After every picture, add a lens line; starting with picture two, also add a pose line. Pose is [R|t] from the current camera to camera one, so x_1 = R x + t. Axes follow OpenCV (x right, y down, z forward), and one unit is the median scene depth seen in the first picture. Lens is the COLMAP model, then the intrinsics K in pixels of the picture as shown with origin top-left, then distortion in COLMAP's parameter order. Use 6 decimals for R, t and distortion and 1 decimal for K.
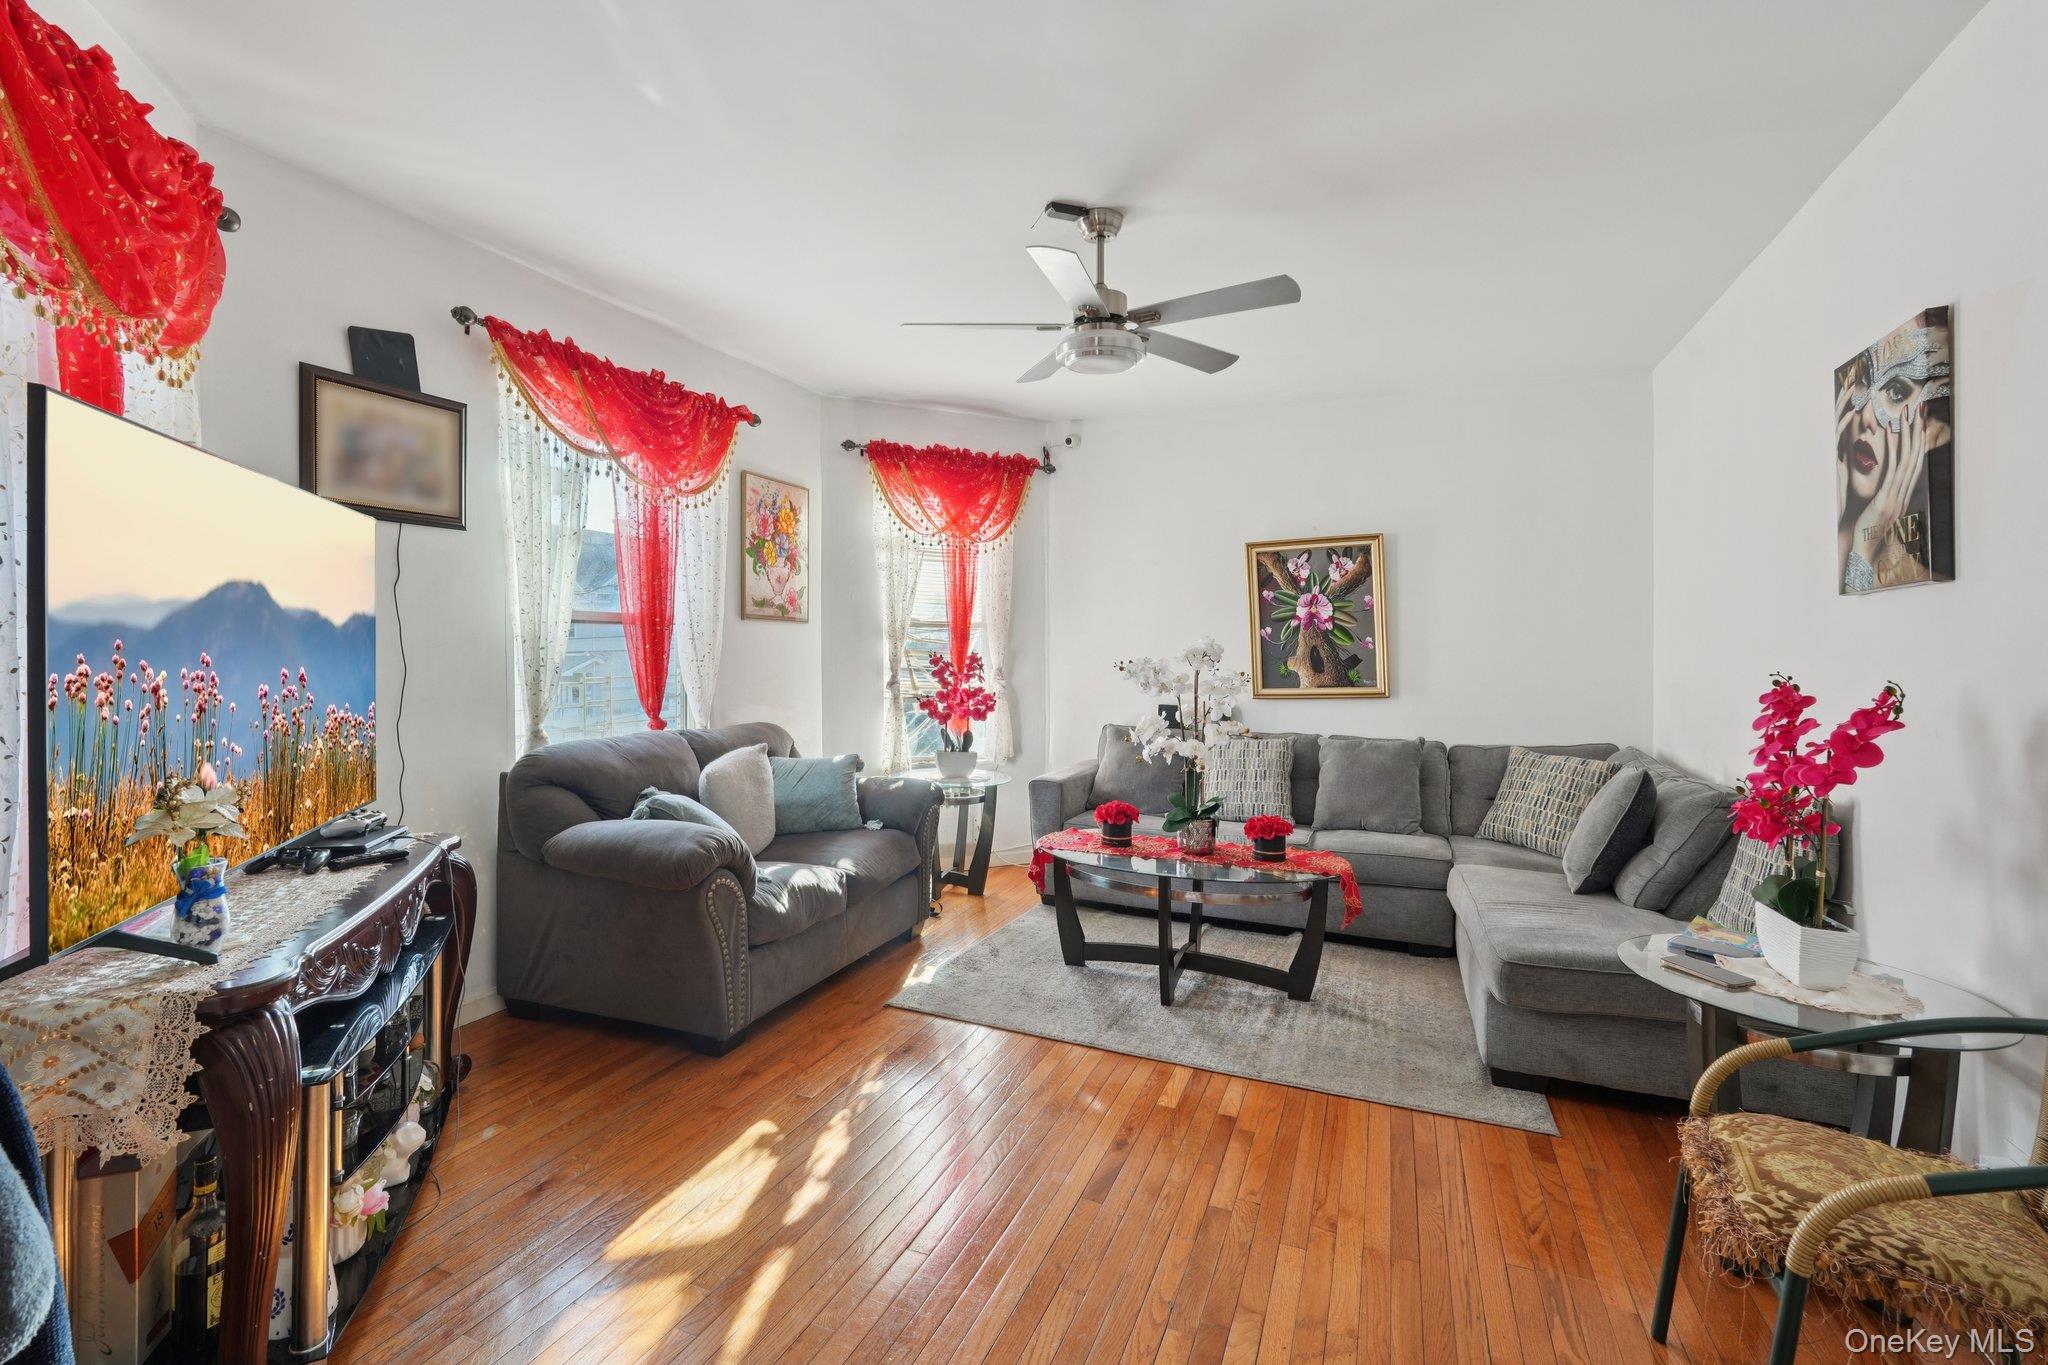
lens RADIAL K [[932.1, 0, 1025.3], [0, 932.1, 634.5], [0, 0, 1]] dist [0.001420, 0.014646]
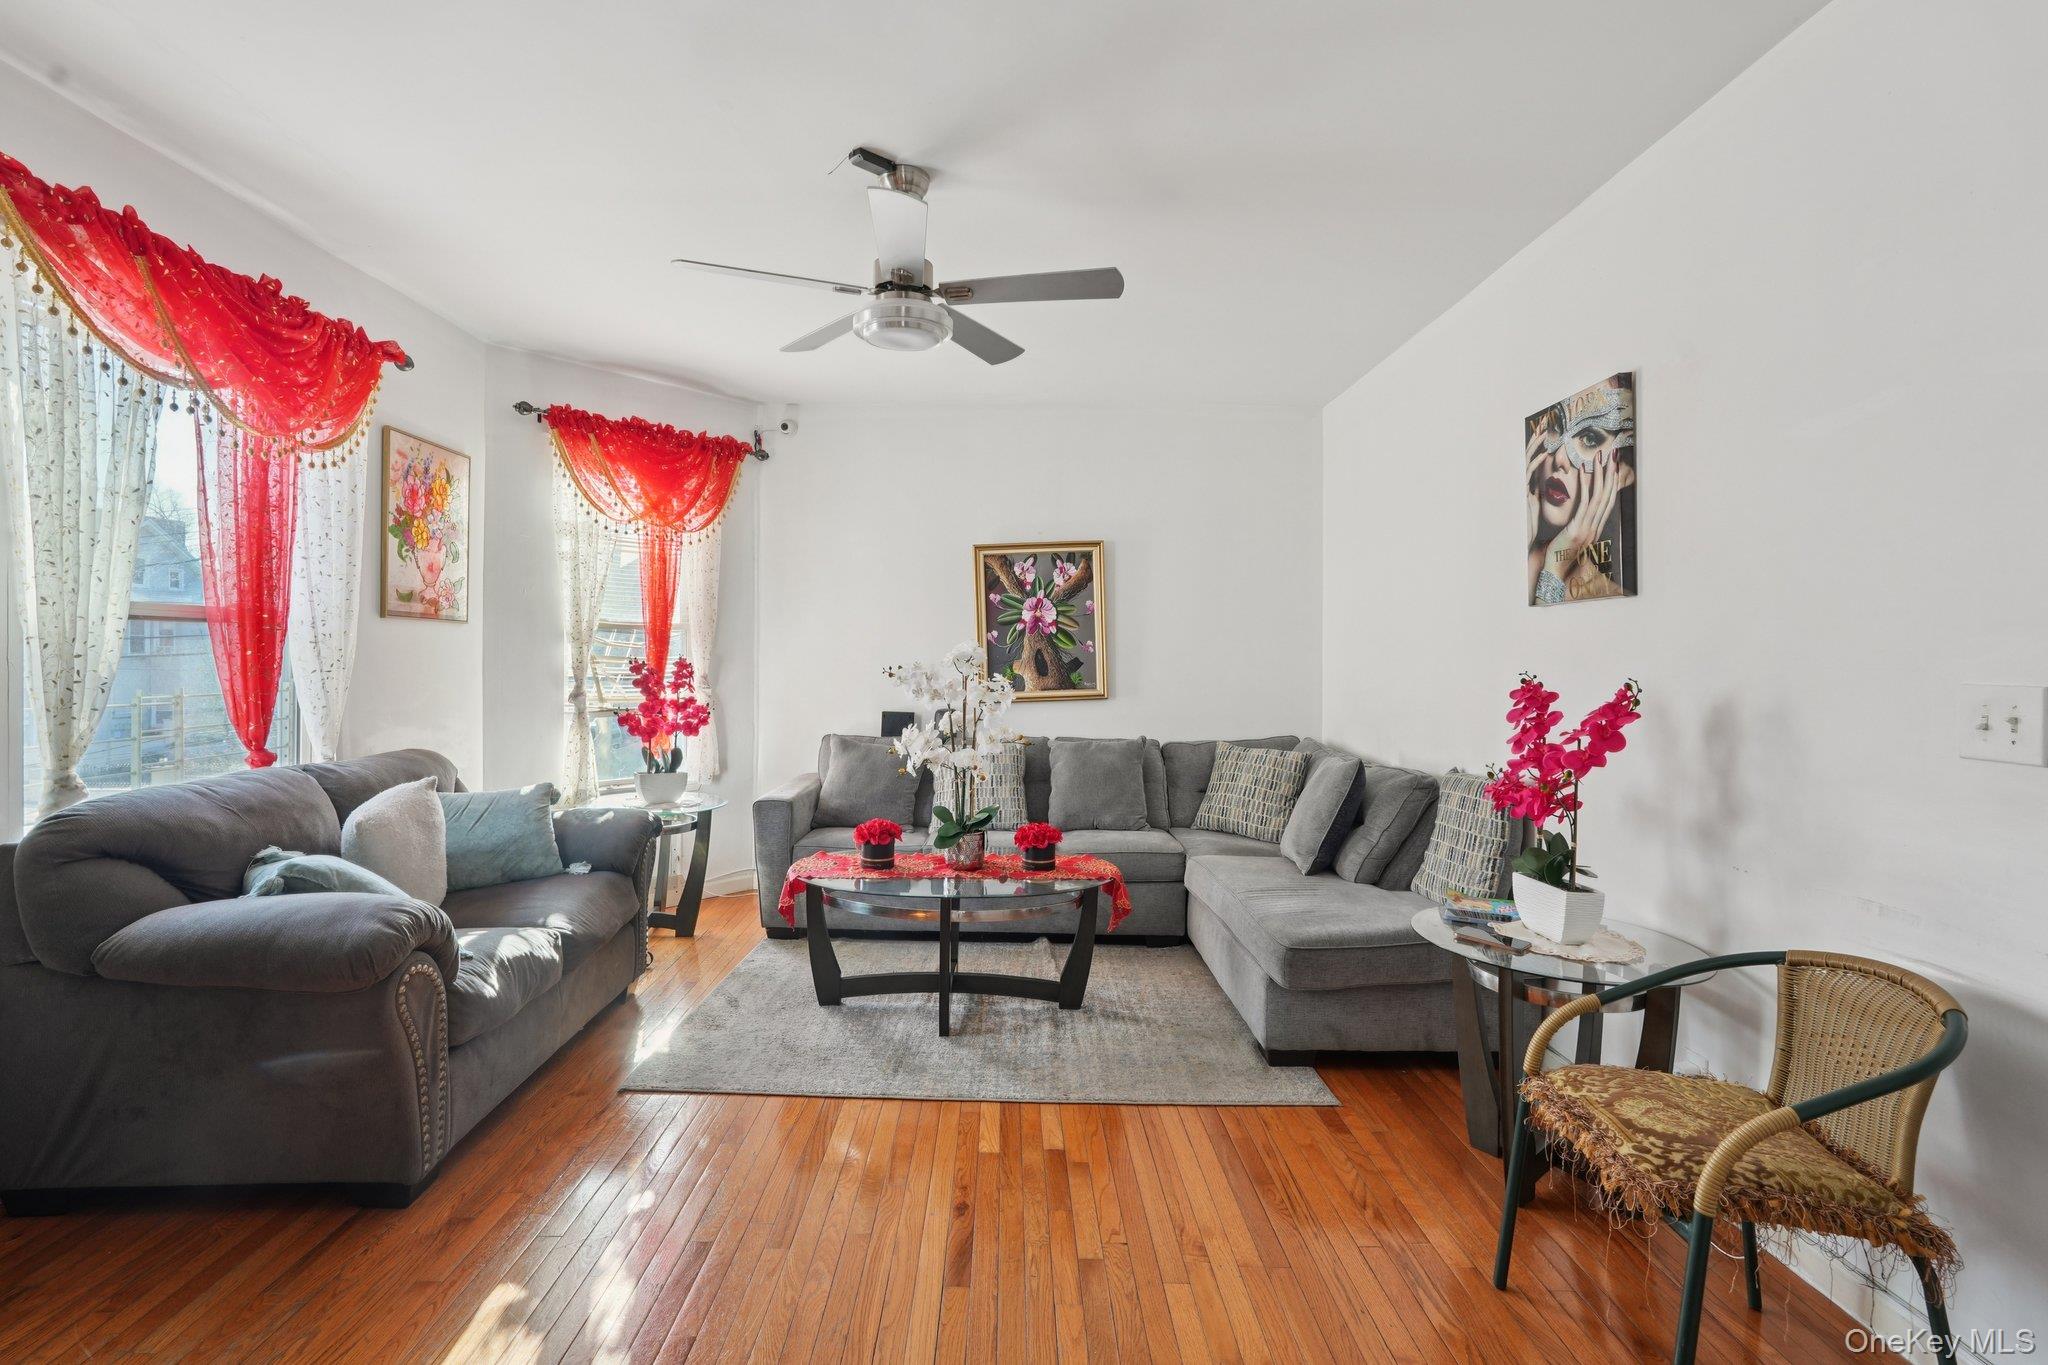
lens RADIAL K [[935.5, 0, 1025.7], [0, 935.5, 628.9], [0, 0, 1]] dist [-0.003433, 0.012096]
pose [[0.928005, 0.005952, 0.372521, -0.122756], [-0.002394, 0.999947, -0.010012, 0.000215], [-0.372561, 0.008400, 0.927970, 0.098256]]
